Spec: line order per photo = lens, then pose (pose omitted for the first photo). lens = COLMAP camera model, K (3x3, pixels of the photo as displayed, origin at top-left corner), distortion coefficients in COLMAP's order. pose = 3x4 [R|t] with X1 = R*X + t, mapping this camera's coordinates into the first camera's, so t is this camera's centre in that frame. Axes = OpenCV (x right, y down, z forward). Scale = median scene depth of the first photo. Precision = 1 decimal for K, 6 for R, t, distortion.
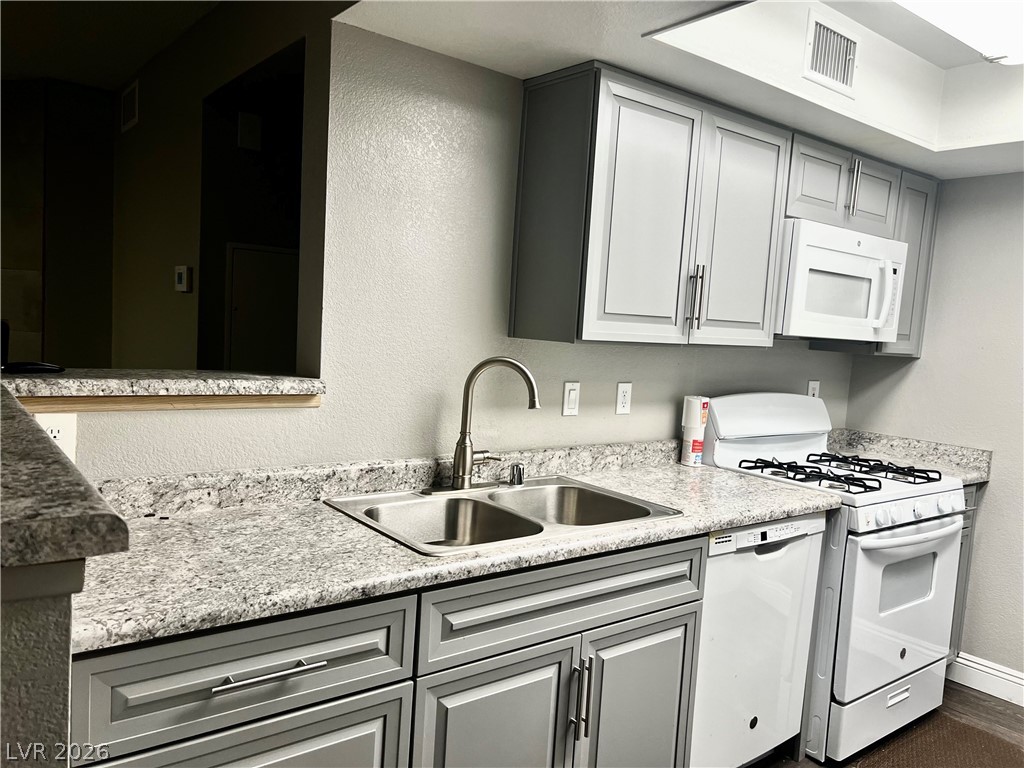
lens RADIAL K [[773.8, 0, 522.0], [0, 773.8, 394.7], [0, 0, 1]] dist [0.035084, -0.027405]
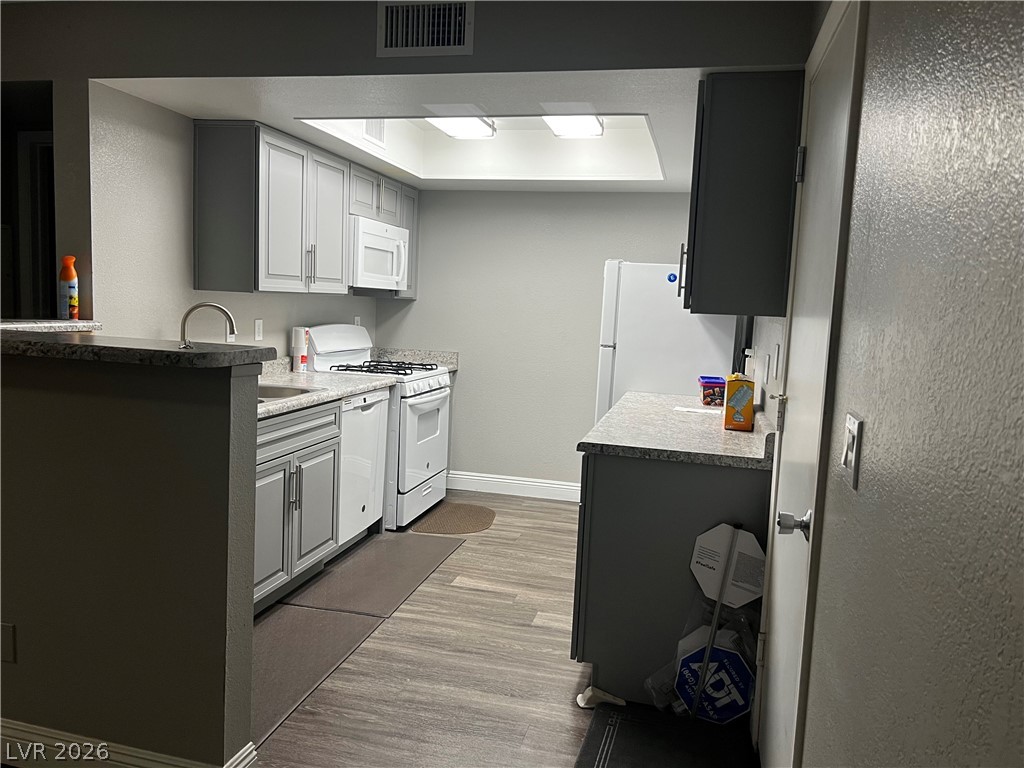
lens RADIAL K [[773.8, 0, 513.3], [0, 773.8, 381.7], [0, 0, 1]] dist [0.035084, -0.027405]
pose [[0.788601, -0.088090, 0.608563, -0.438643], [0.059951, 0.995985, 0.066483, 0.037075], [-0.611976, -0.015944, 0.790715, -0.539324]]
